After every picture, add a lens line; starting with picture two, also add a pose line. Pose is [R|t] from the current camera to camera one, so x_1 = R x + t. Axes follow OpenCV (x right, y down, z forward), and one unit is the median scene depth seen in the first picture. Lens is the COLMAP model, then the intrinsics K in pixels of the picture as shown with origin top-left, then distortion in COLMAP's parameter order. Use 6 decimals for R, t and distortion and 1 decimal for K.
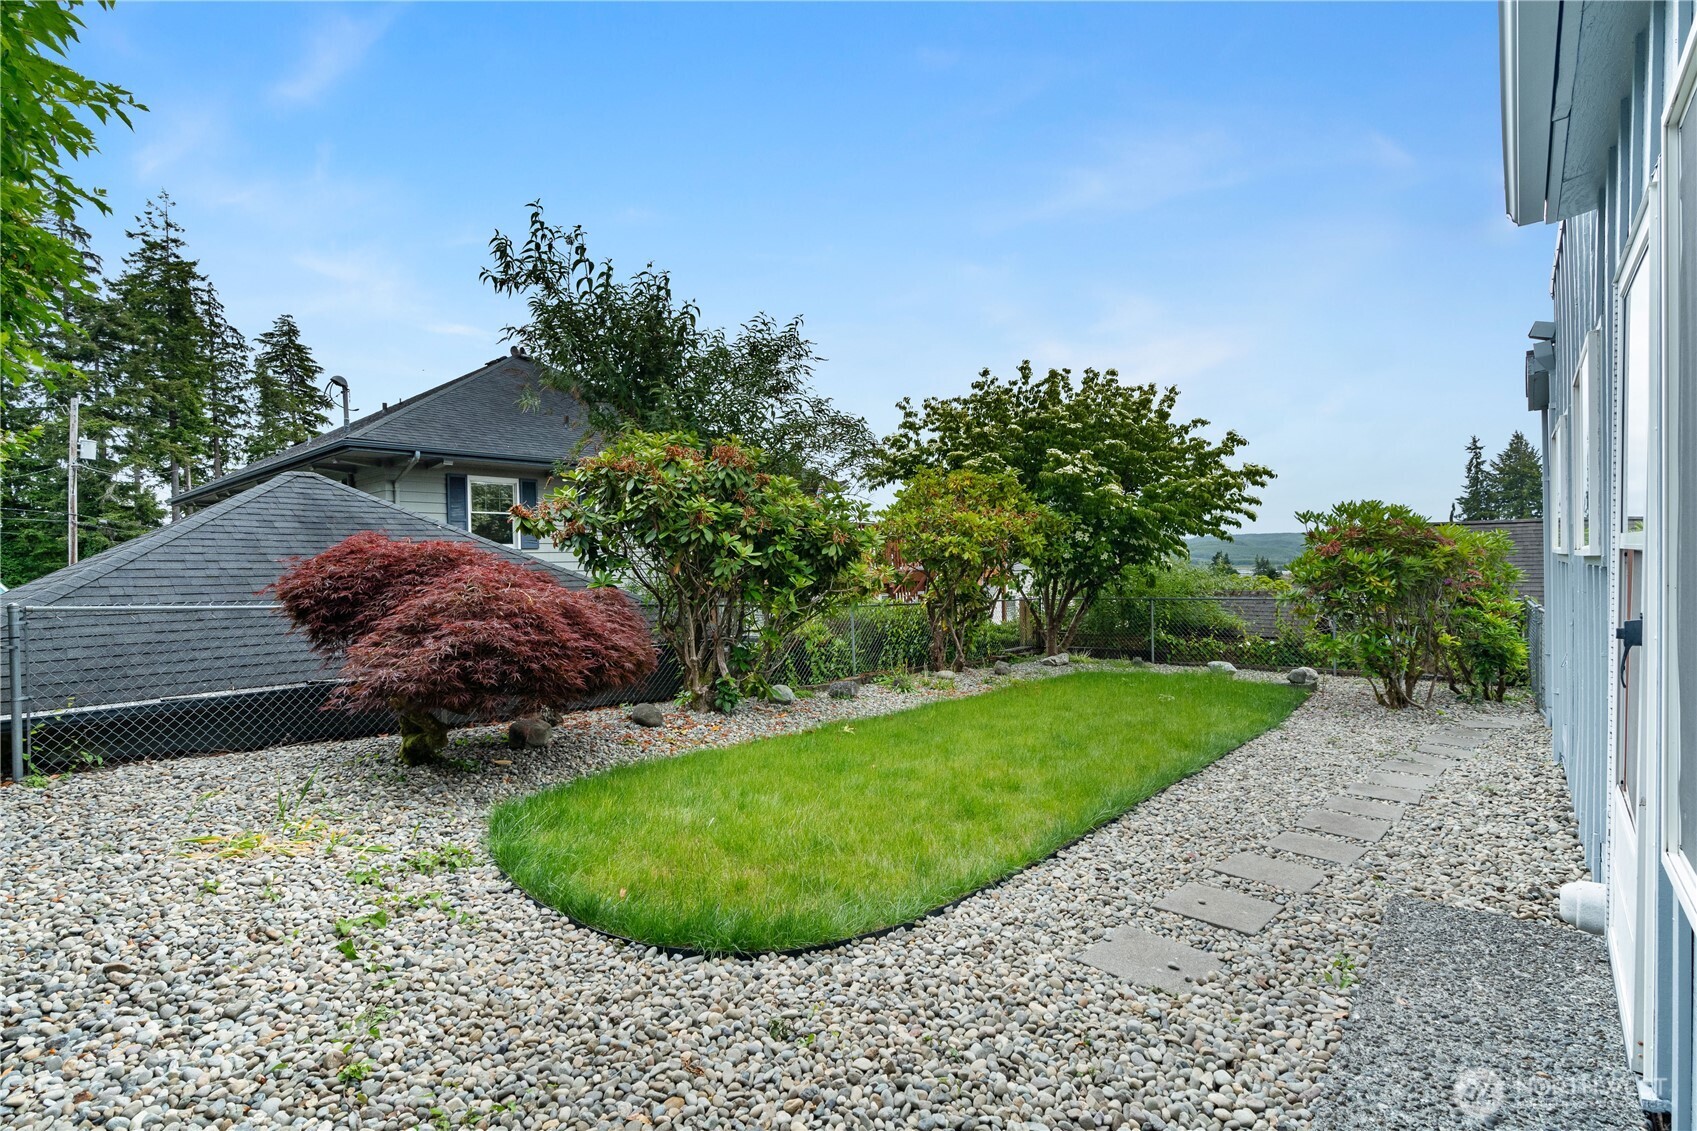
lens RADIAL K [[761.4, 0, 821.6], [0, 761.4, 558.2], [0, 0, 1]] dist [-0.009081, 0.002798]
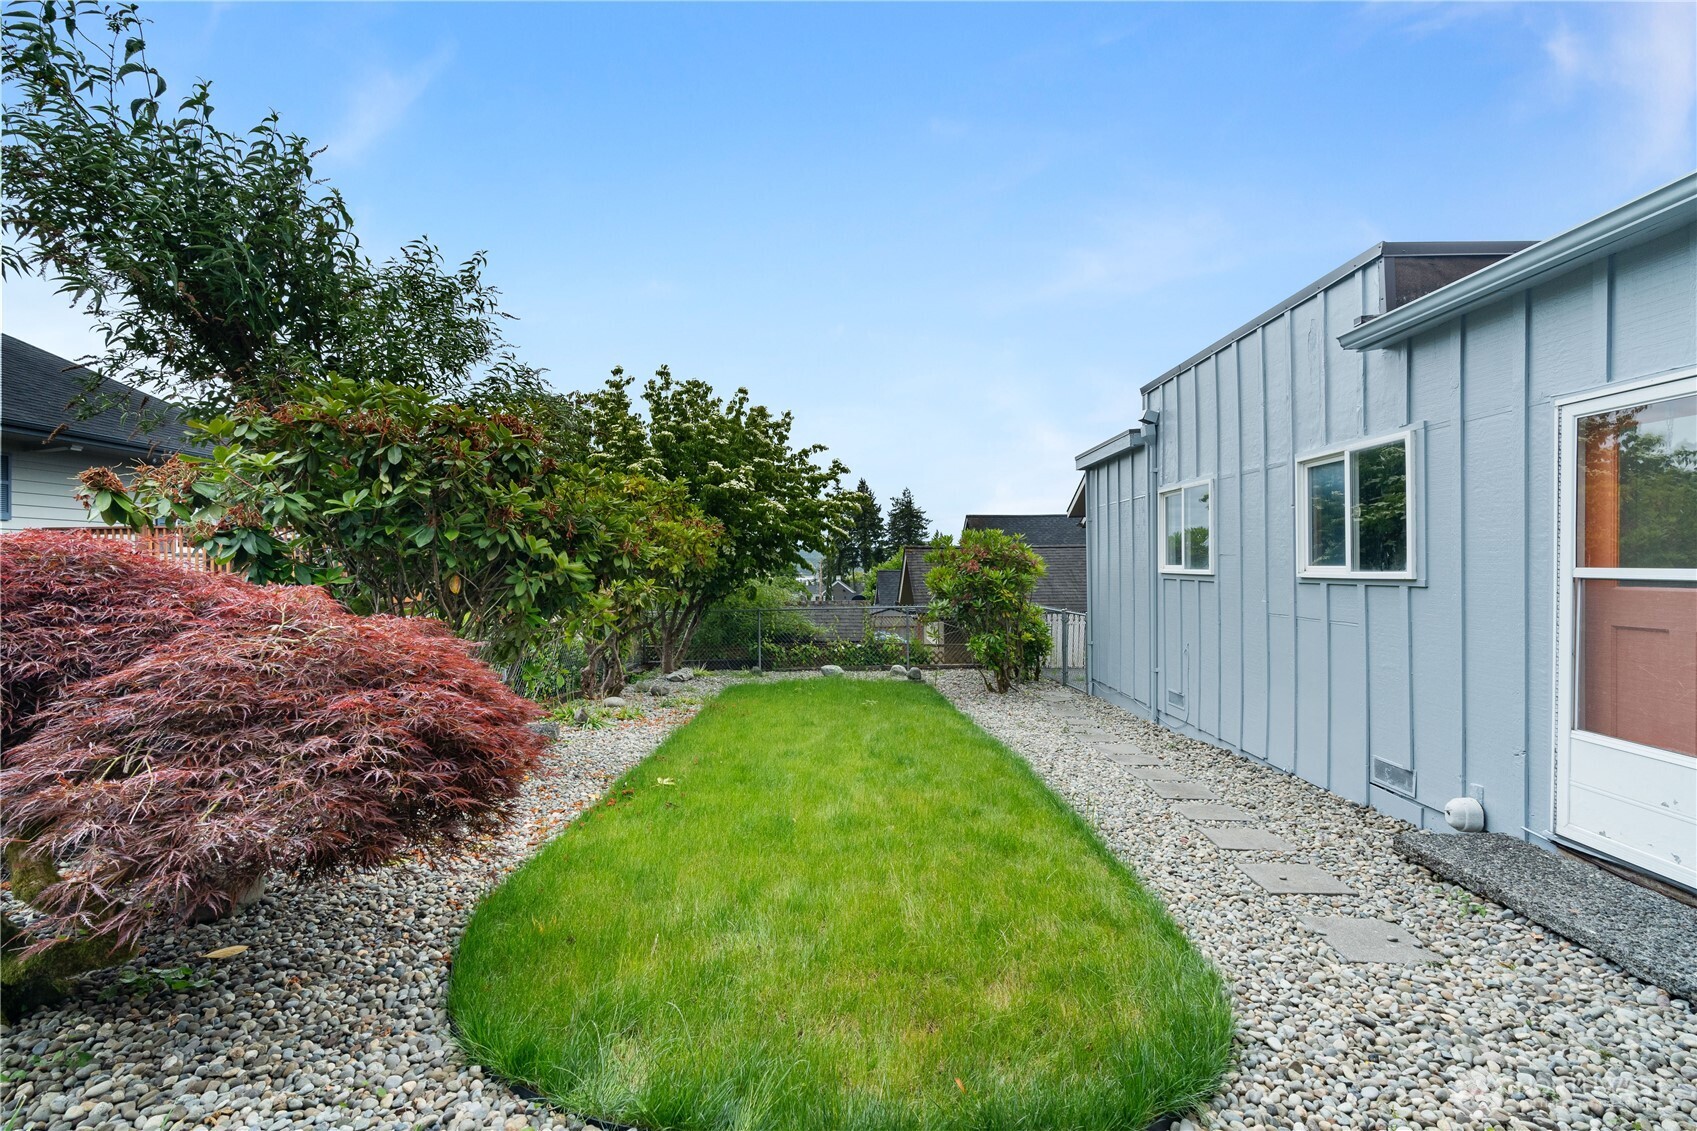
lens RADIAL K [[761.4, 0, 852.5], [0, 761.4, 578.3], [0, 0, 1]] dist [-0.009081, 0.002798]
pose [[0.775207, 0.000372, 0.631707, -0.181515], [-0.005982, 0.999959, 0.006752, -0.000308], [-0.631678, -0.009012, 0.775178, 0.133061]]
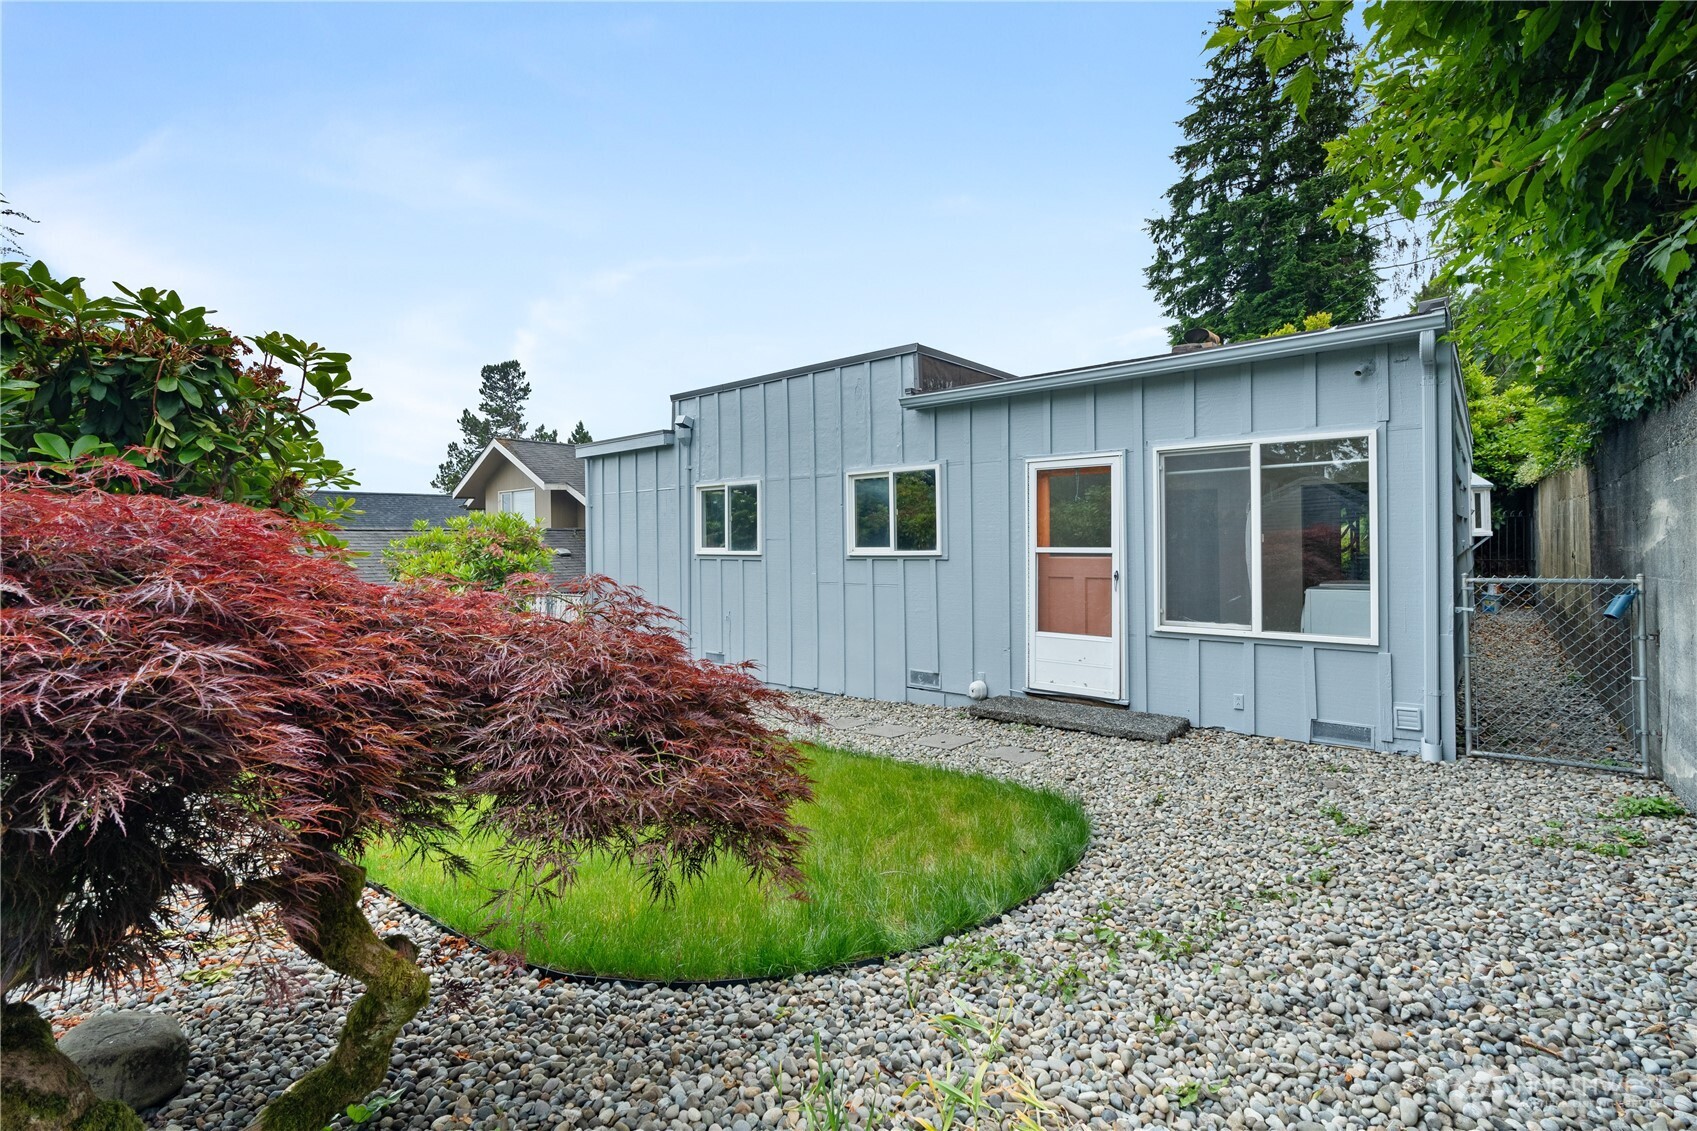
lens RADIAL K [[761.4, 0, 855.1], [0, 761.4, 549.8], [0, 0, 1]] dist [-0.009081, 0.002798]
pose [[0.002071, 0.011687, 0.999930, -0.329241], [0.004997, 0.999919, -0.011697, 0.003054], [-0.999985, 0.005021, 0.002013, 0.296045]]
